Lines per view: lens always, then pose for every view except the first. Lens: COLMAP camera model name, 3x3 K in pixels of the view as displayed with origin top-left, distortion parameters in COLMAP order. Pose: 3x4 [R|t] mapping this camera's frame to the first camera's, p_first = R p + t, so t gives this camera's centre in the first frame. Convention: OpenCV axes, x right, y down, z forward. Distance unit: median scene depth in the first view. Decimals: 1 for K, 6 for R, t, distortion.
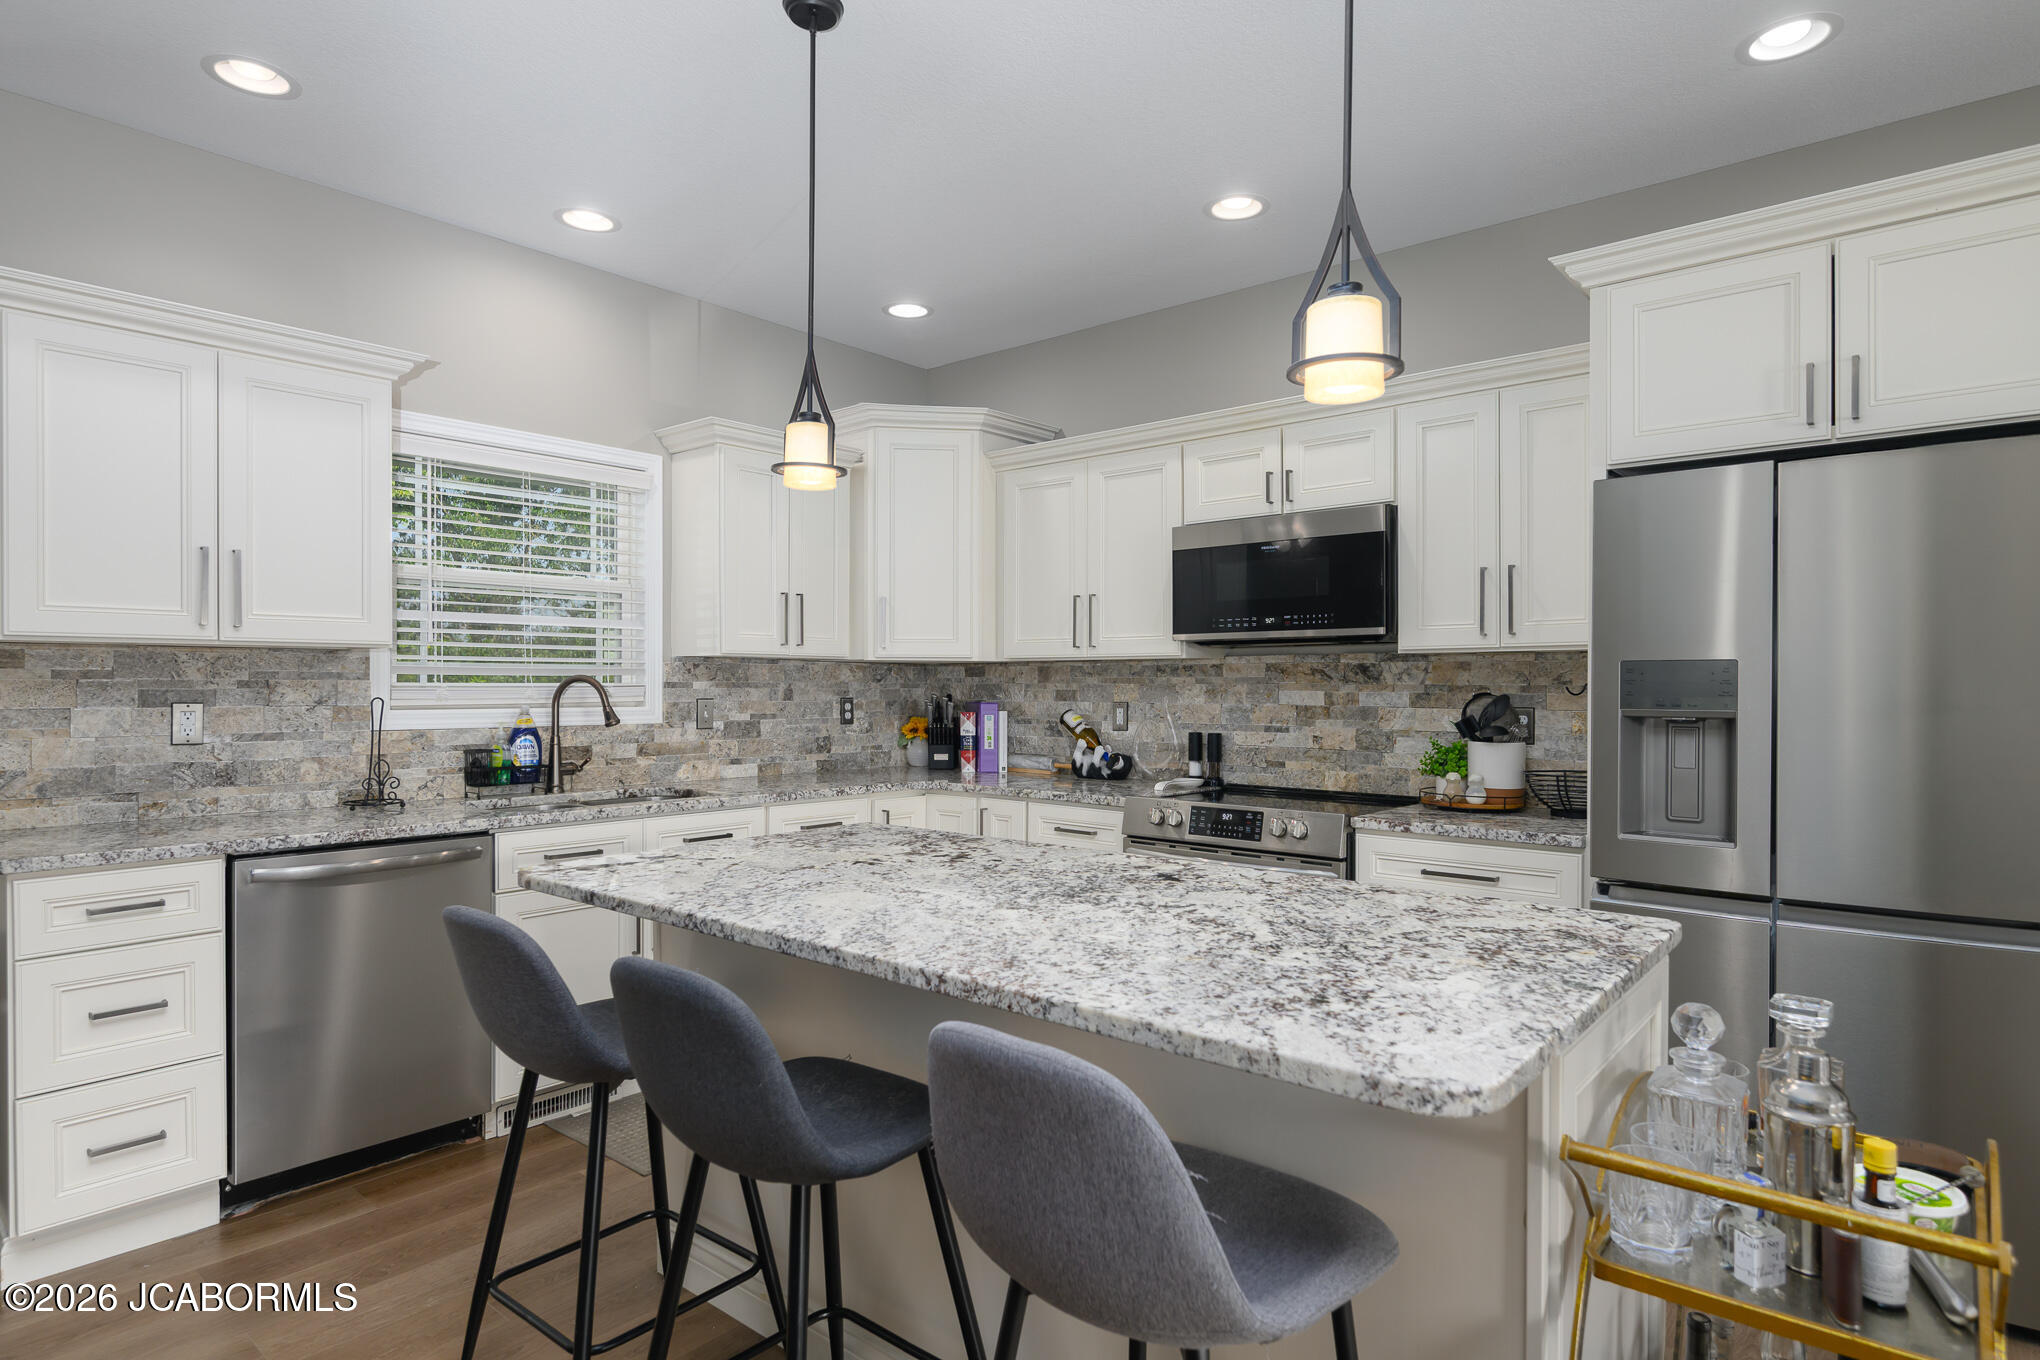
lens RADIAL K [[1115.0, 0, 1017.7], [0, 1115.0, 682.2], [0, 0, 1]] dist [0.005012, 0.000480]
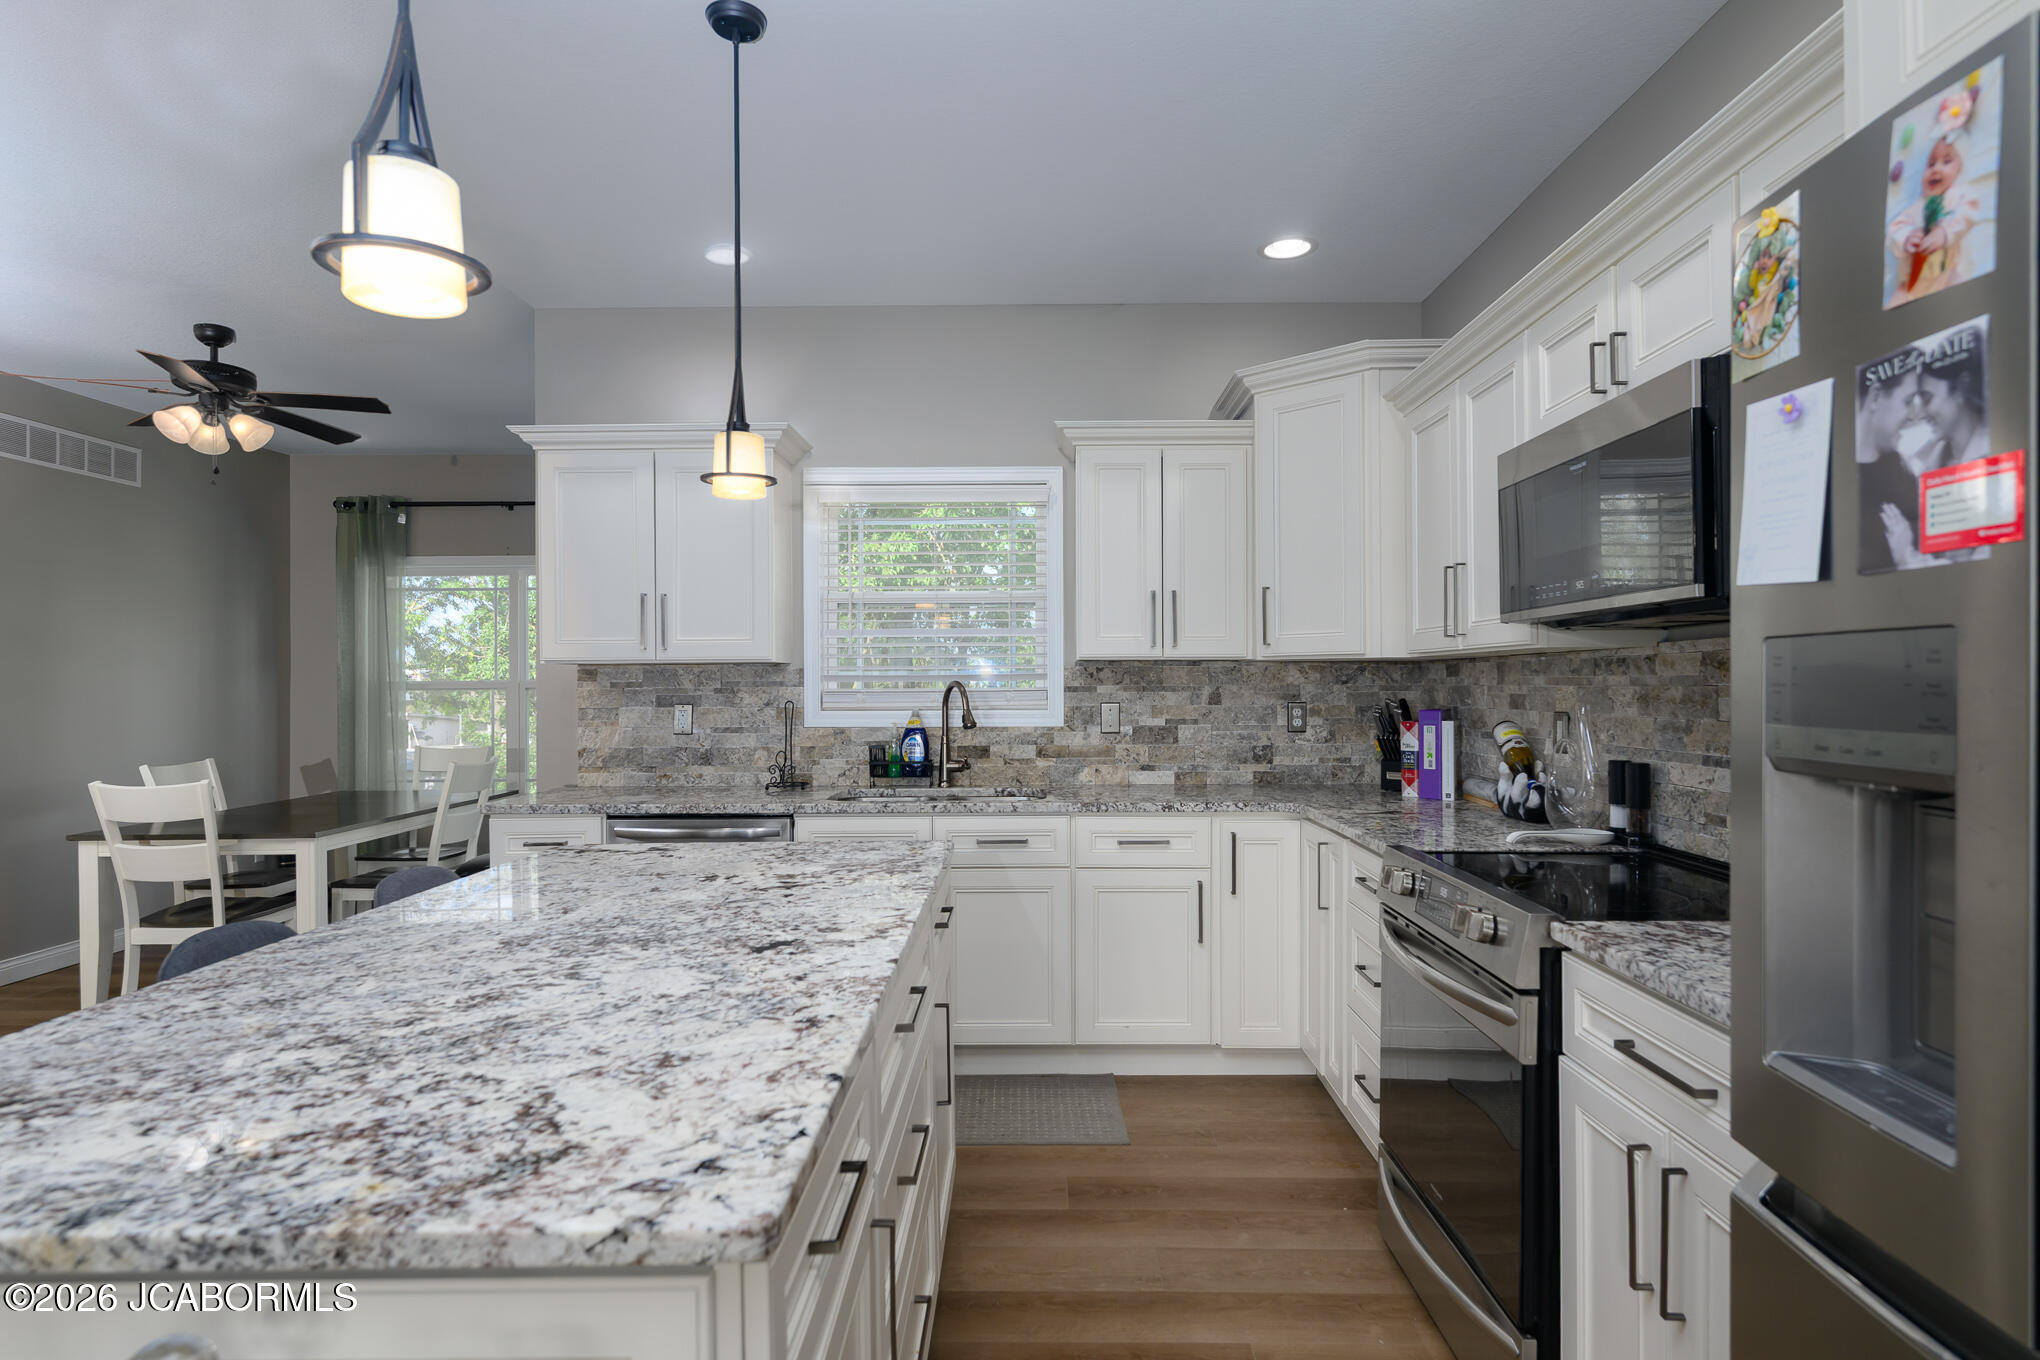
lens RADIAL K [[1079.2, 0, 1025.9], [0, 1079.2, 689.3], [0, 0, 1]] dist [-0.003551, -0.002302]
pose [[0.649880, -0.001834, -0.760035, 0.416740], [0.007806, 0.999960, 0.004262, -0.001876], [0.759997, -0.008703, 0.649868, 0.333626]]
